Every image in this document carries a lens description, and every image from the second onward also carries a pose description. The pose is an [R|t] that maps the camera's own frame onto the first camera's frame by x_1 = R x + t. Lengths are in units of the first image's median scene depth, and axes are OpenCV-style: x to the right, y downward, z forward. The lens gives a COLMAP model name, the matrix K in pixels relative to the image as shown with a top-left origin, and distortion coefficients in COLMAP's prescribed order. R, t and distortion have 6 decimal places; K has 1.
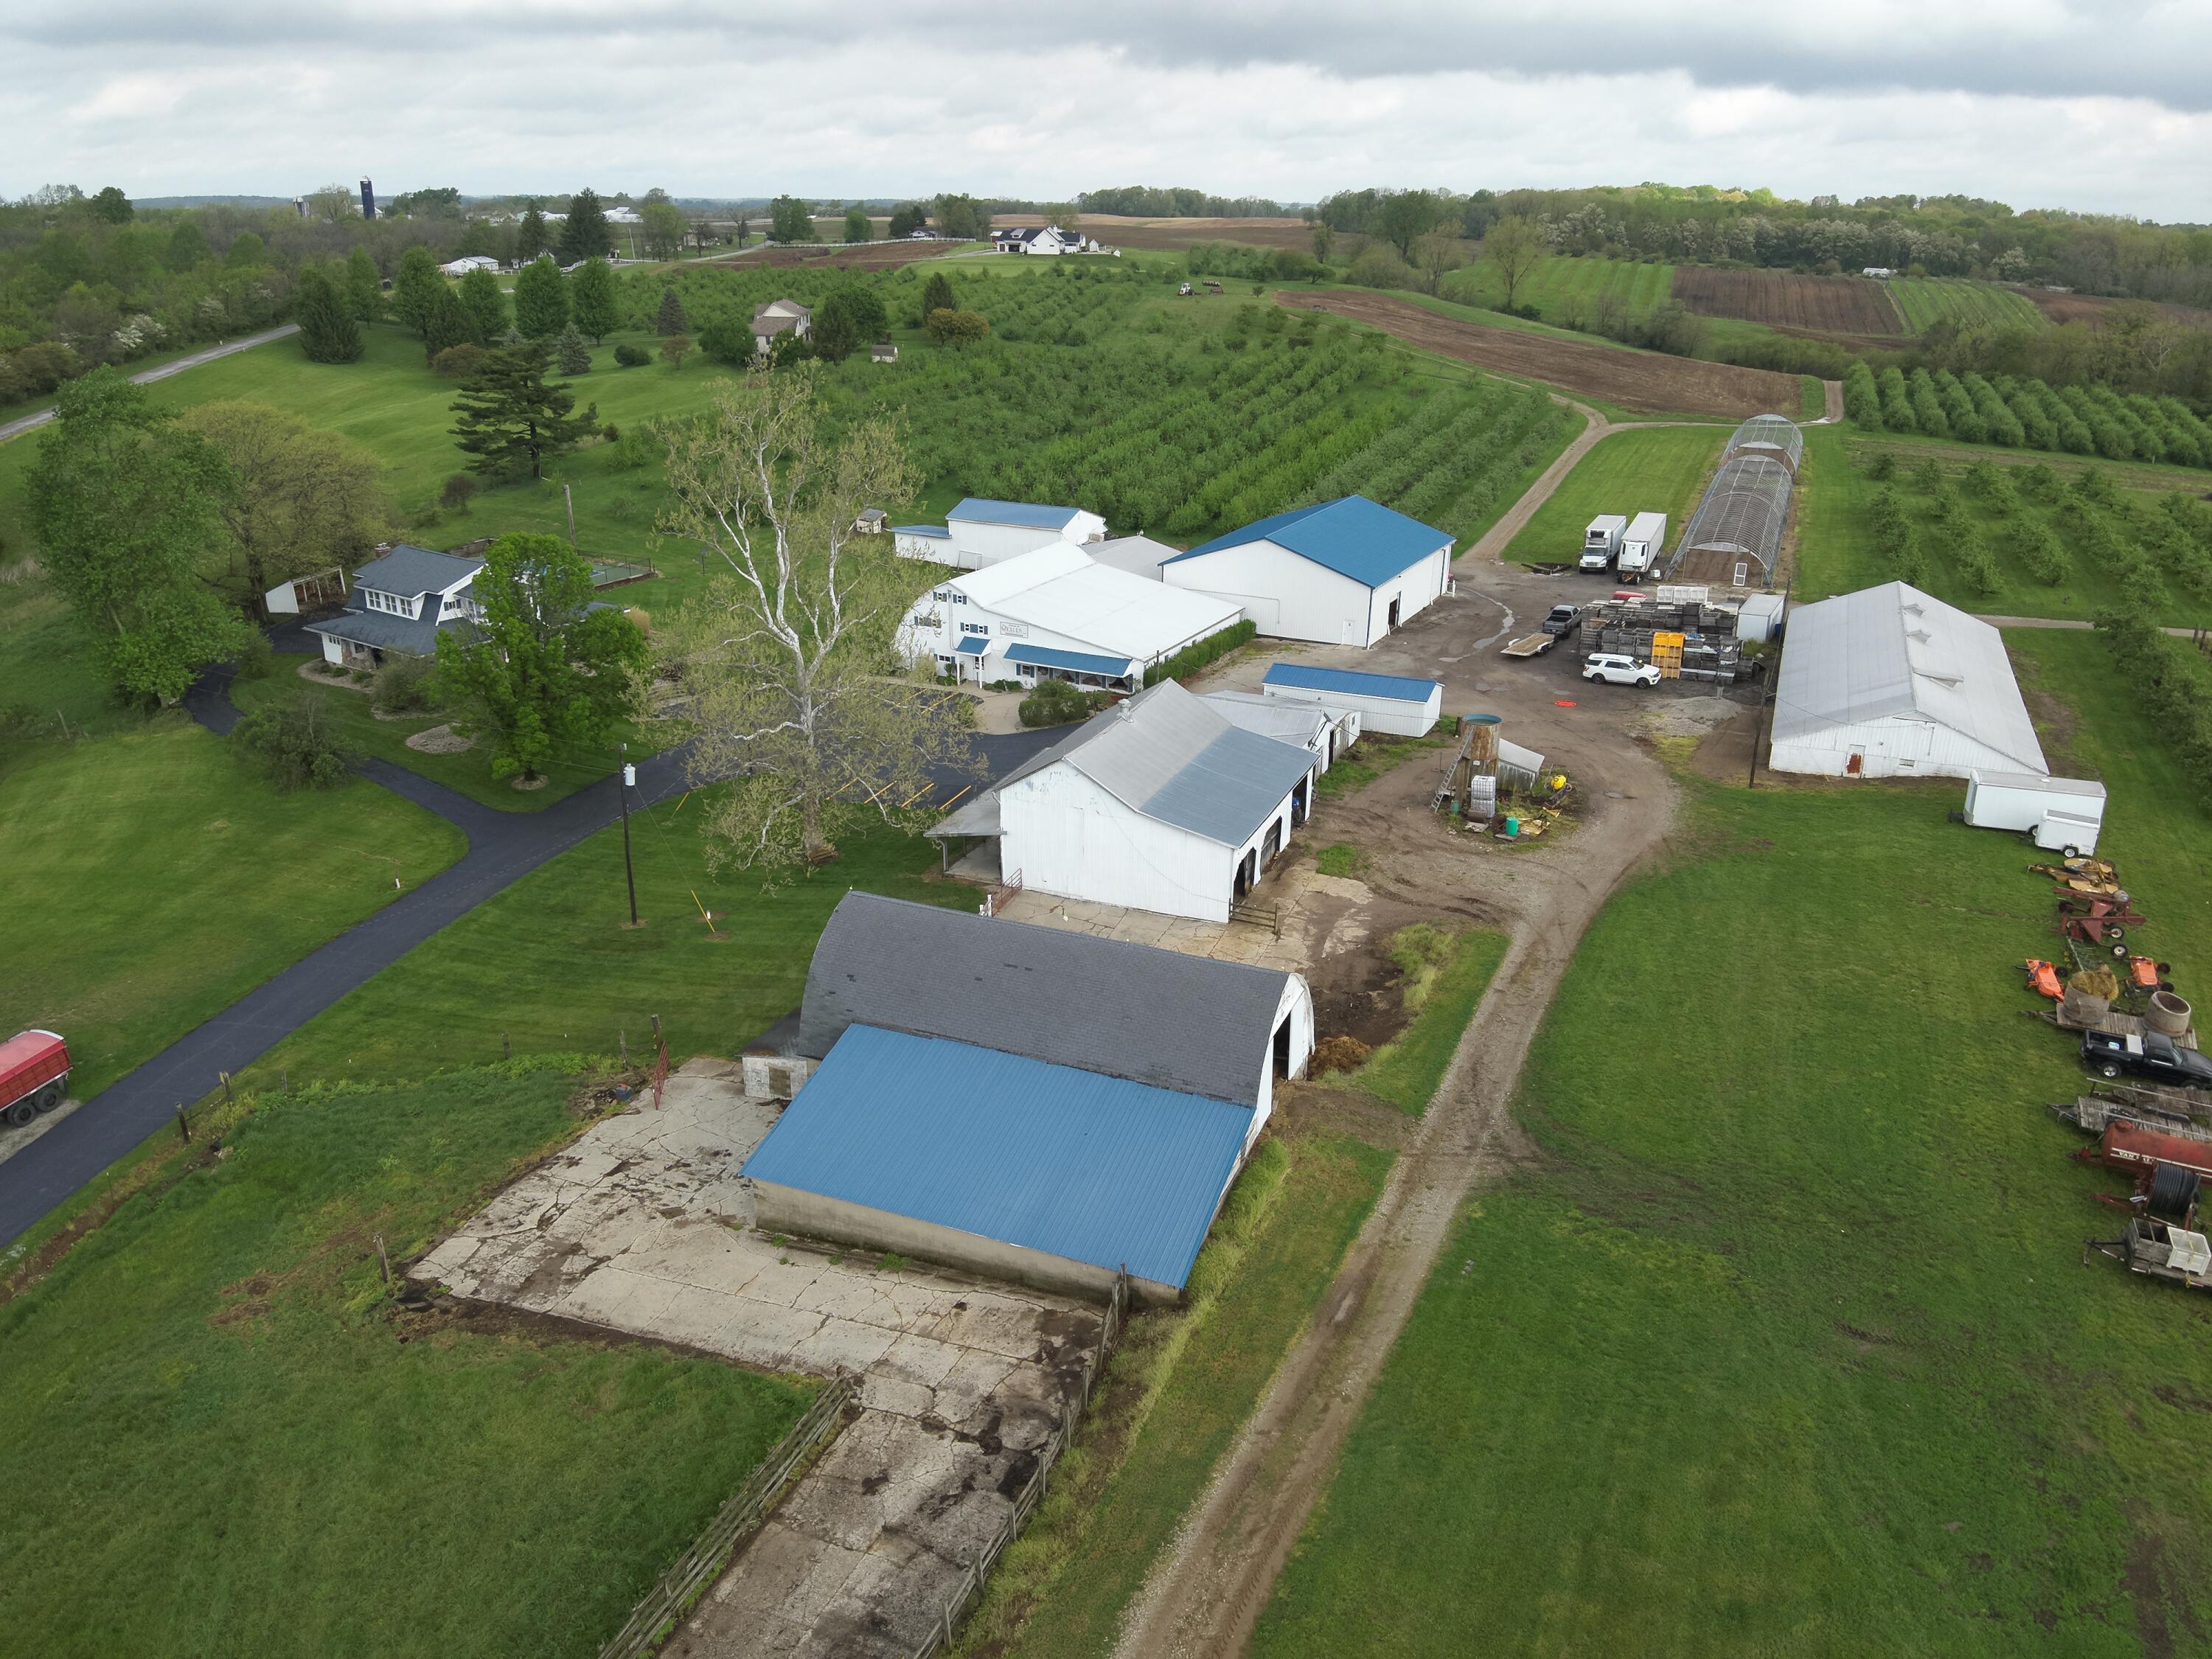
lens RADIAL K [[1597.6, 0, 1113.4], [0, 1597.6, 845.7], [0, 0, 1]] dist [0.116071, -0.225551]
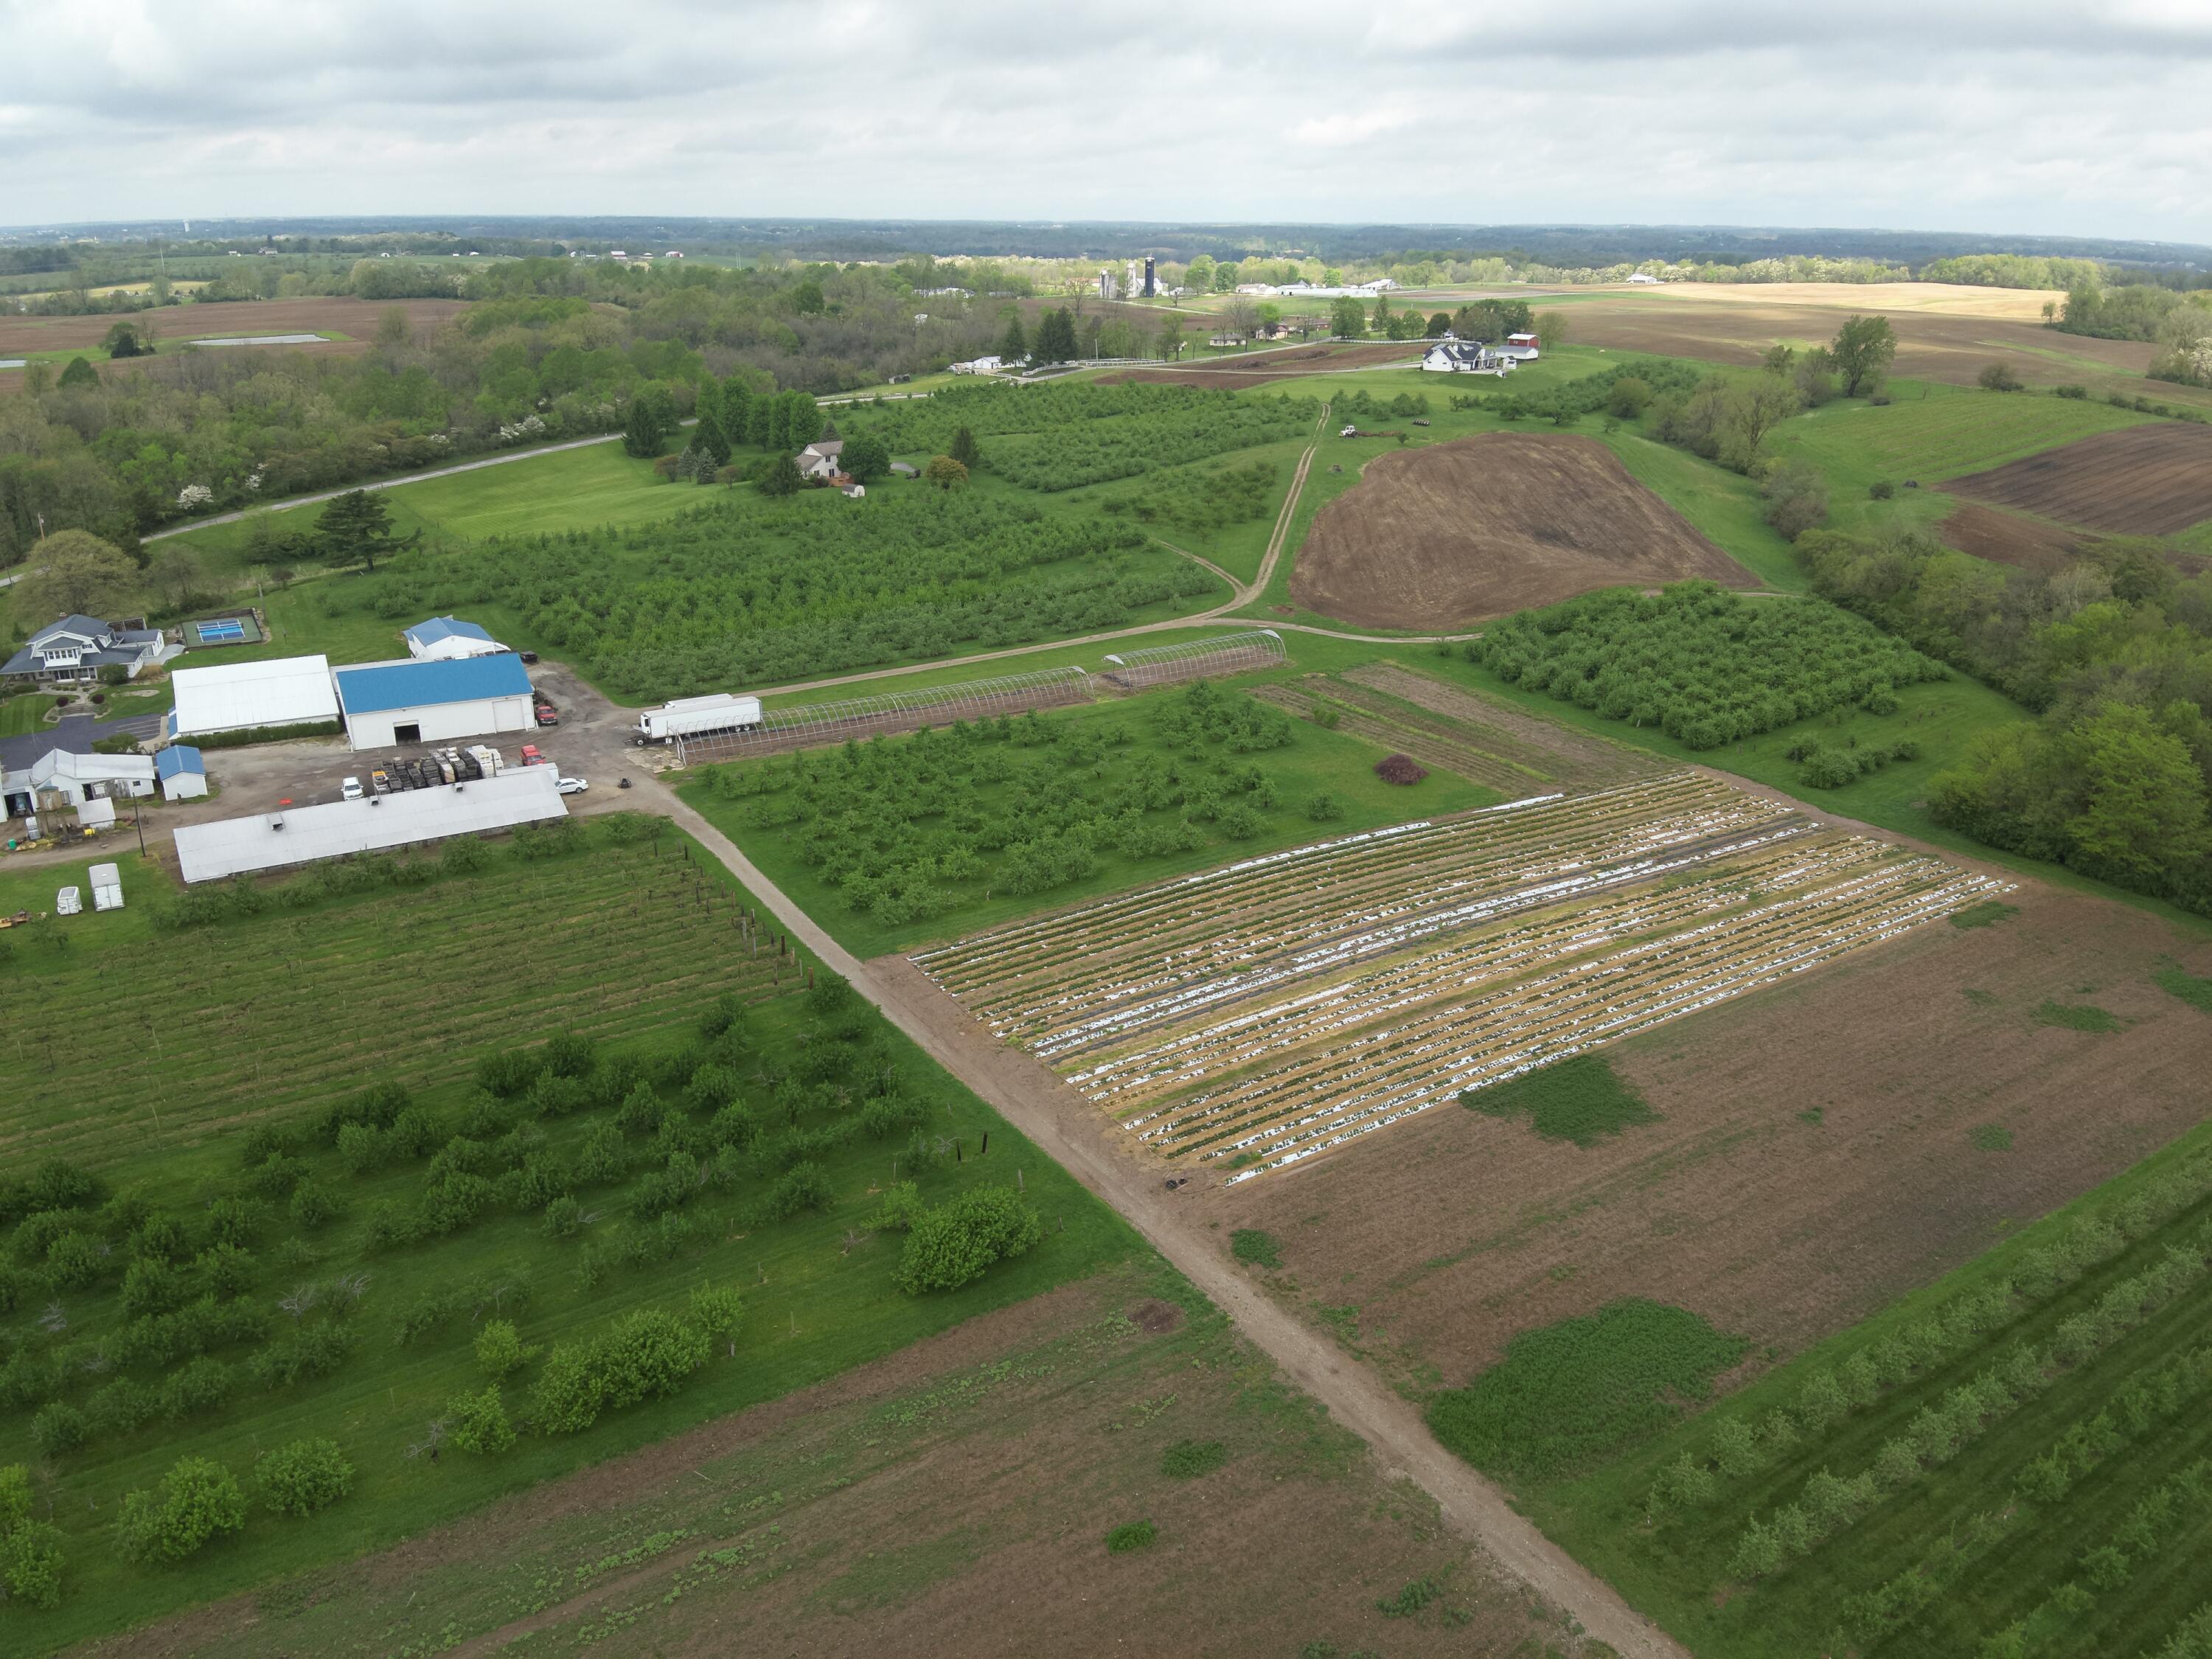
lens RADIAL K [[1597.6, 0, 1113.4], [0, 1597.6, 845.7], [0, 0, 1]] dist [0.116071, -0.225551]
pose [[0.822894, 0.205661, -0.529668, 1.240481], [-0.213079, 0.975862, 0.047871, -0.202004], [0.526728, 0.073468, 0.846853, 0.029639]]
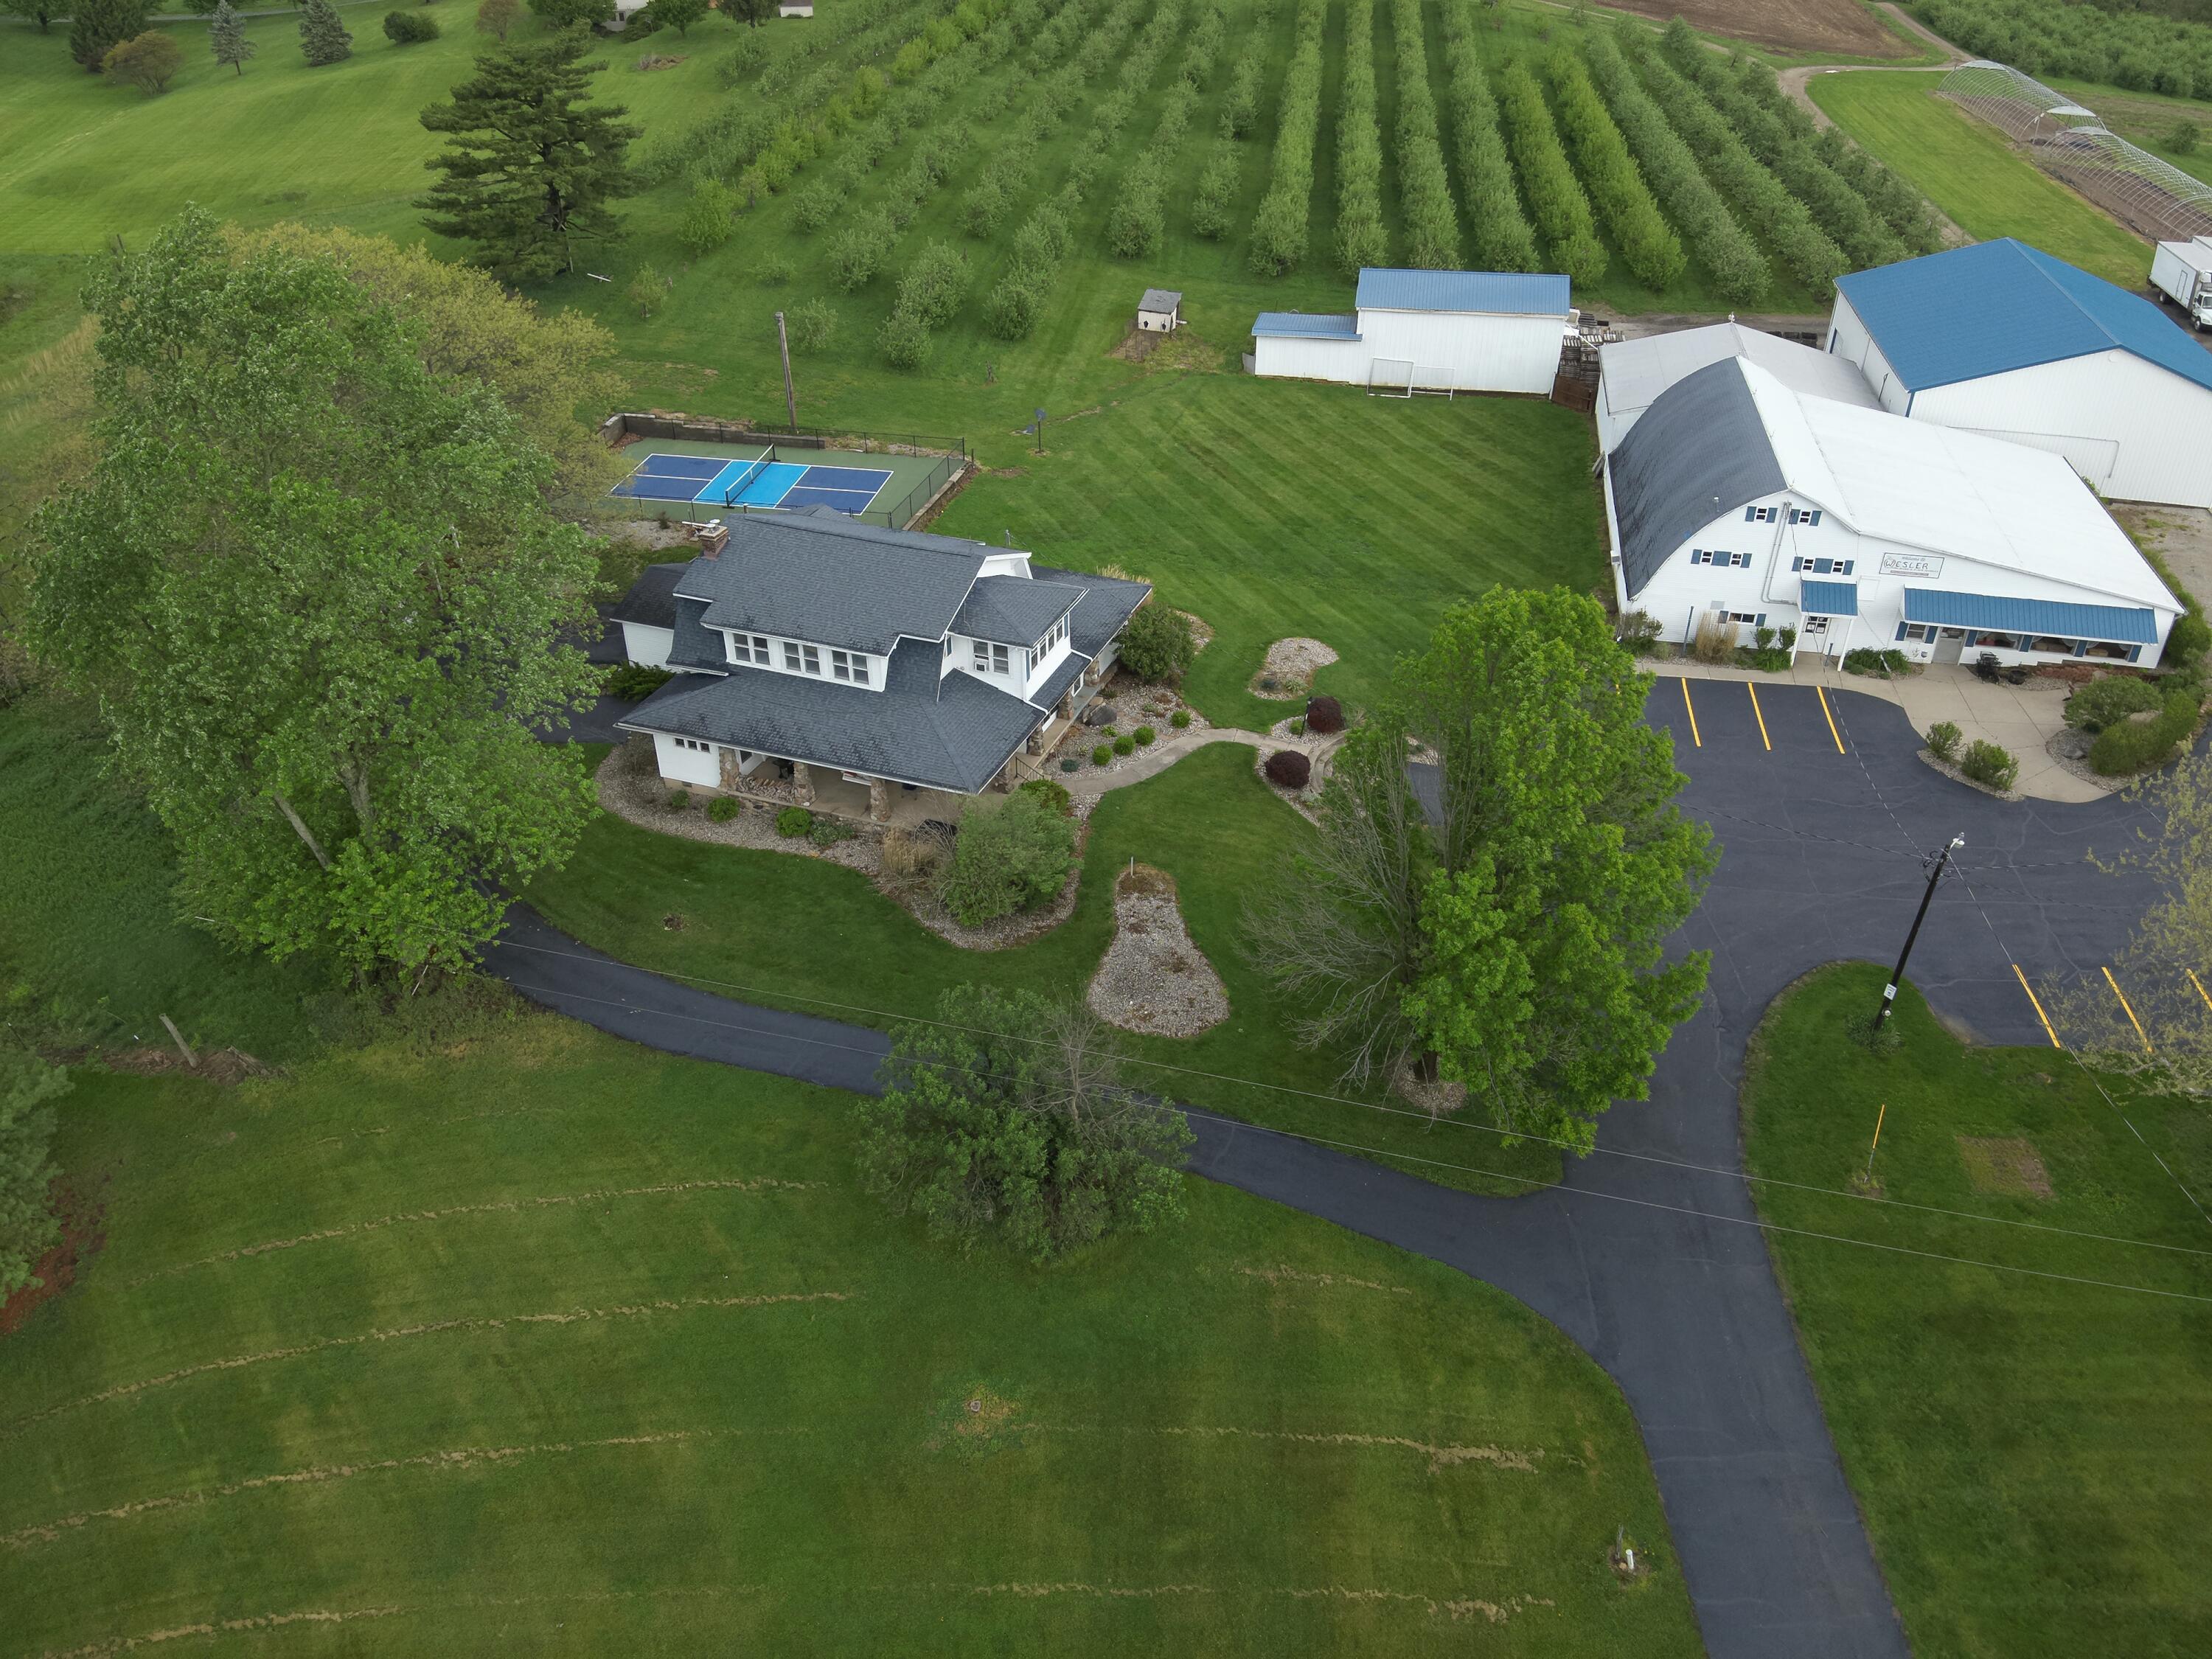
lens RADIAL K [[1597.6, 0, 1113.4], [0, 1597.6, 845.7], [0, 0, 1]] dist [0.116071, -0.225551]
pose [[0.965292, -0.151568, 0.212692, -0.332222], [0.104400, 0.970412, 0.217717, -0.135727], [-0.239398, -0.187956, 0.952555, 0.353166]]
